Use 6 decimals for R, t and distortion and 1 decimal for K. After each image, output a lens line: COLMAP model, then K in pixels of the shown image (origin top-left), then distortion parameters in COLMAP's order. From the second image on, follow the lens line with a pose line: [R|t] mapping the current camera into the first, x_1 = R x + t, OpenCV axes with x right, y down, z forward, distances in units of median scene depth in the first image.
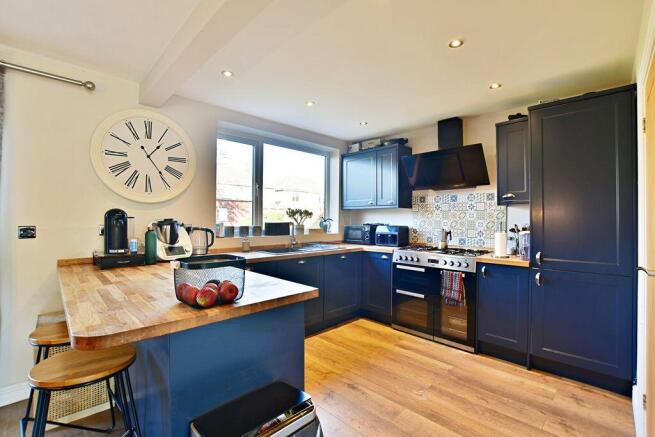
lens RADIAL K [[288.6, 0, 328.6], [0, 288.6, 217.0], [0, 0, 1]] dist [-0.019995, 0.001460]
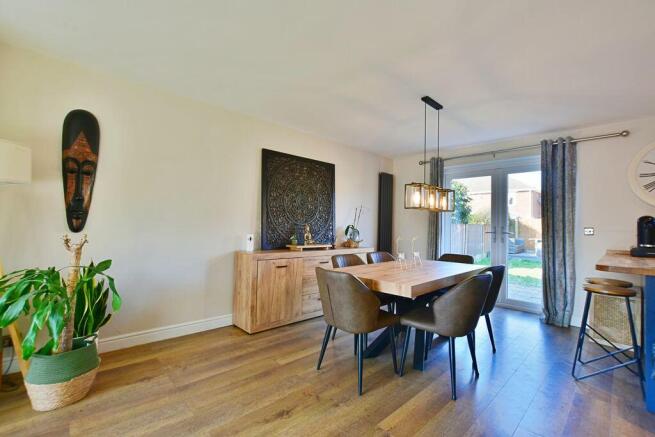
lens RADIAL K [[288.6, 0, 327.0], [0, 288.6, 216.2], [0, 0, 1]] dist [-0.019995, 0.001460]
pose [[0.008104, -0.039237, -0.999197, 0.497209], [-0.022125, 0.998978, -0.039408, 0.048419], [0.999722, 0.022427, 0.007228, -0.459535]]
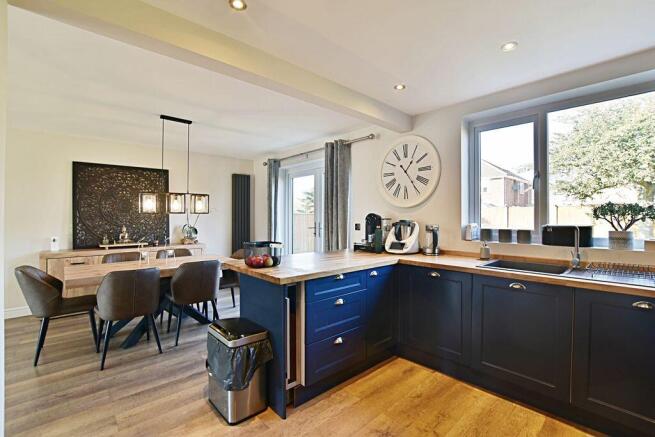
lens RADIAL K [[288.6, 0, 325.9], [0, 288.6, 215.8], [0, 0, 1]] dist [-0.019995, 0.001460]
pose [[-0.018282, -0.009123, -0.999791, 0.660143], [0.005008, 0.999945, -0.009216, -0.001510], [0.999820, -0.005176, -0.018236, 0.649578]]
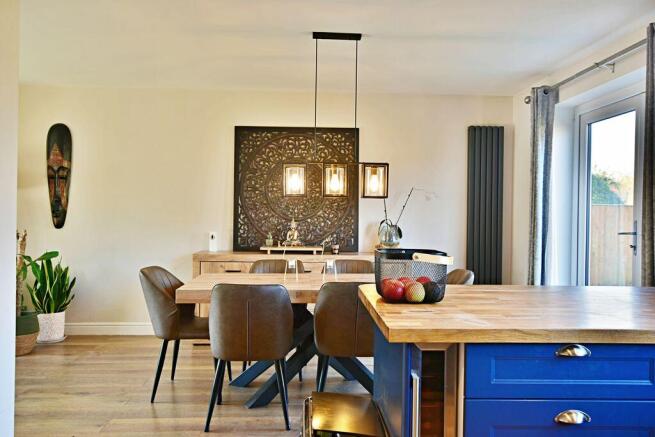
lens RADIAL K [[526.5, 0, 339.0], [0, 526.5, 213.8], [0, 0, 1]] dist [0.006905, 0.008339]
pose [[-0.639618, -0.014134, -0.768563, 0.436114], [-0.014132, 0.999878, -0.006627, 0.024687], [0.768563, 0.006623, -0.639740, 0.846141]]
